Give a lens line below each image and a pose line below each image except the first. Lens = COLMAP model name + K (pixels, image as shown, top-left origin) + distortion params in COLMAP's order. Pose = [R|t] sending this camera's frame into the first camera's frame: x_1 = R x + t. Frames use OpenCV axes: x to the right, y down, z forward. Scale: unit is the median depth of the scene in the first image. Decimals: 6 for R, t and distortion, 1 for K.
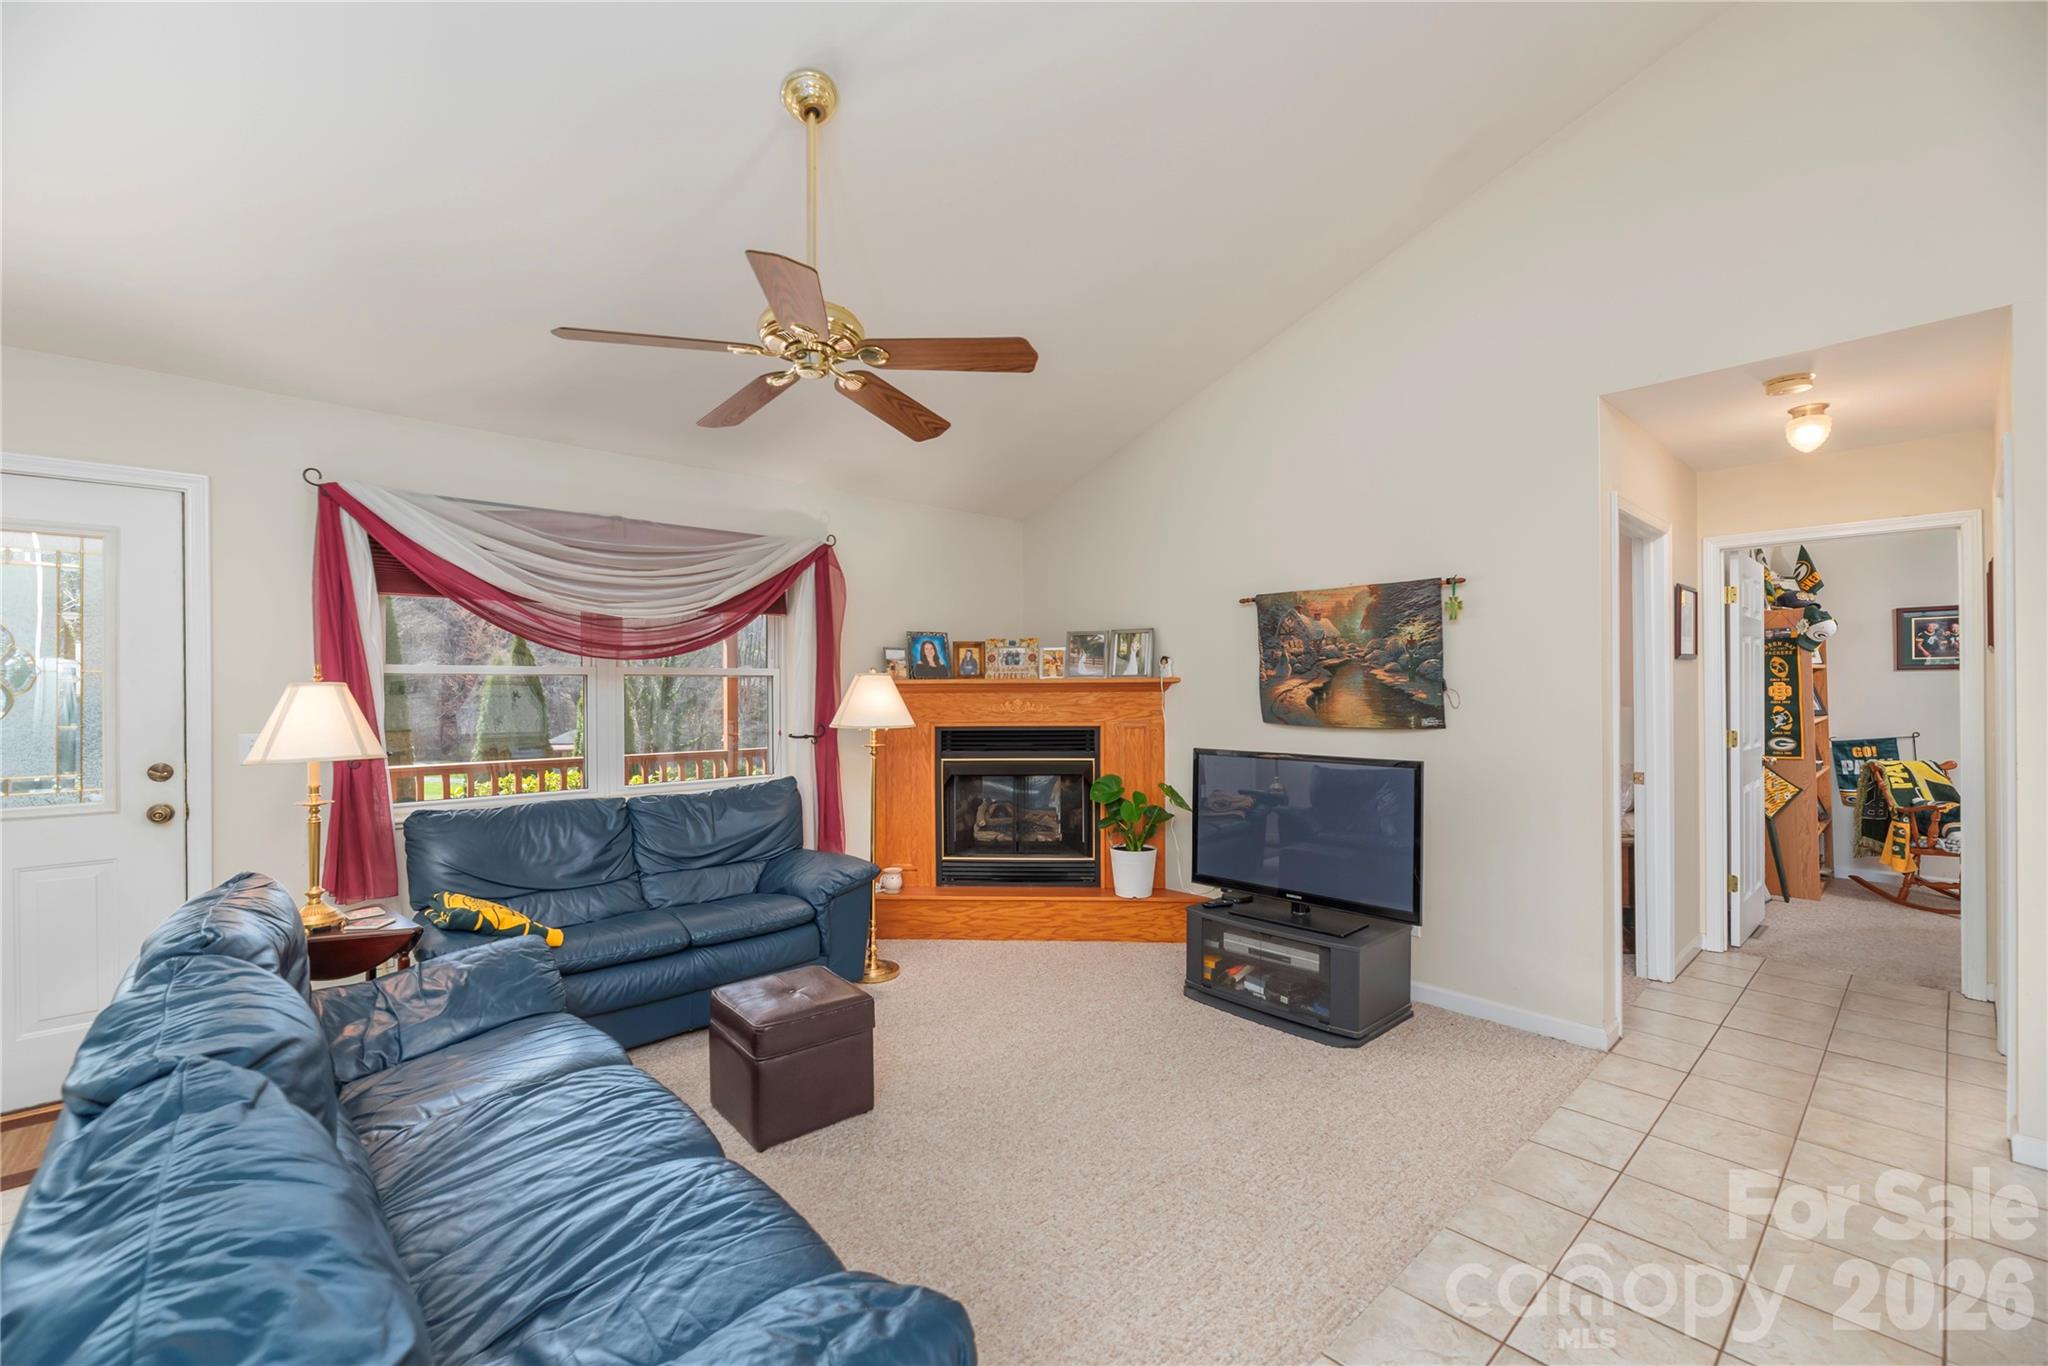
lens RADIAL K [[840.3, 0, 1032.2], [0, 840.3, 680.3], [0, 0, 1]] dist [-0.006093, 0.000461]
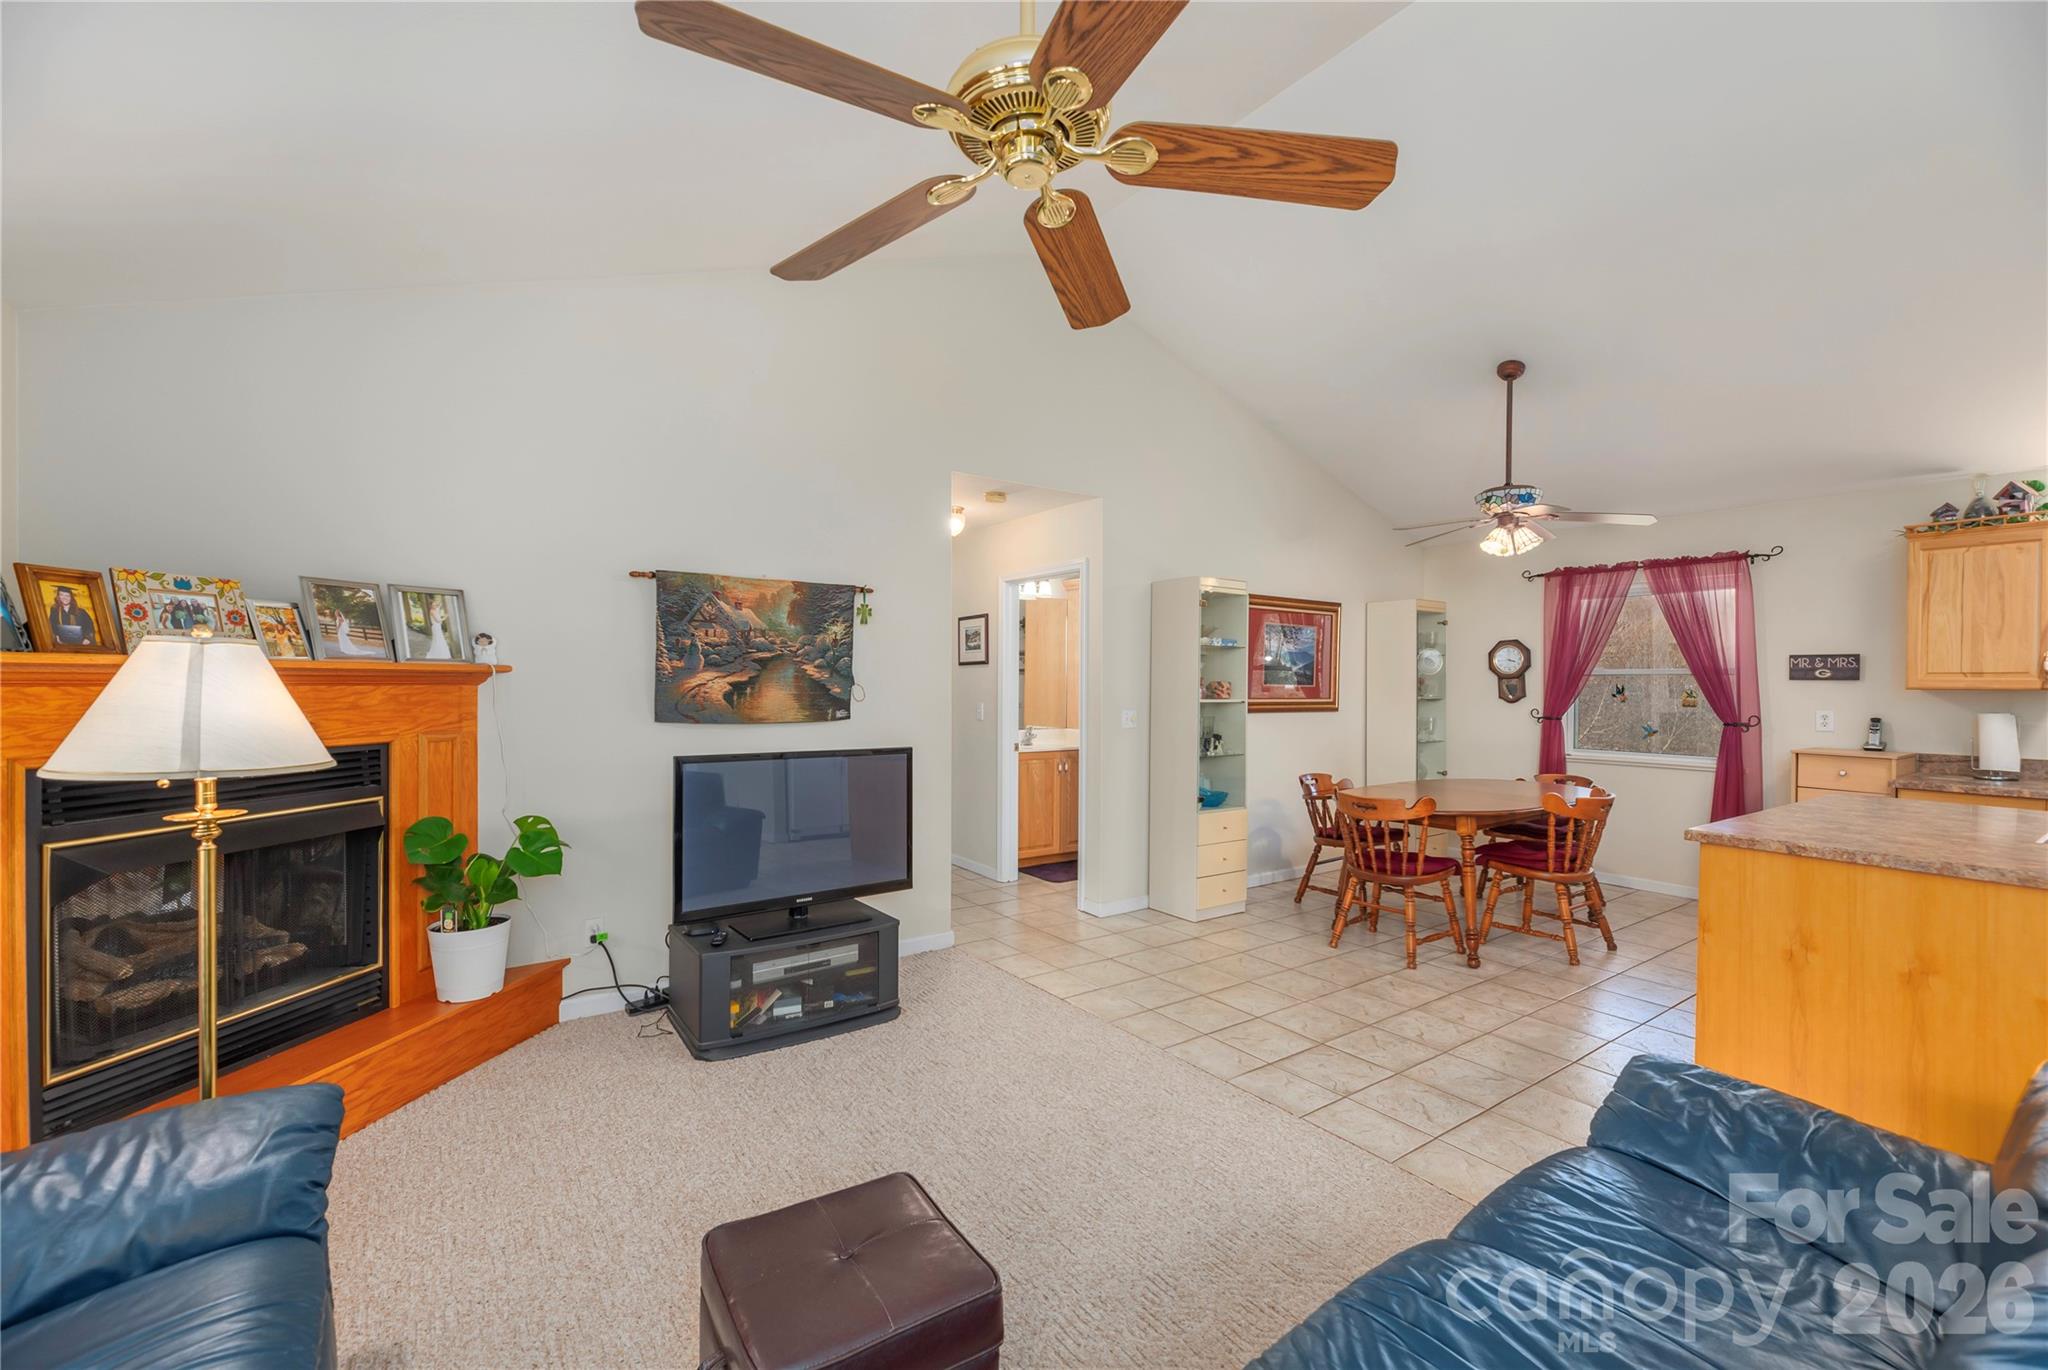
lens RADIAL K [[840.3, 0, 1019.6], [0, 840.3, 679.5], [0, 0, 1]] dist [-0.006093, 0.000461]
pose [[0.141236, 0.009678, 0.989929, -0.538588], [-0.016694, 0.999833, -0.007393, 0.007989], [-0.989835, -0.015482, 0.141374, 0.556106]]
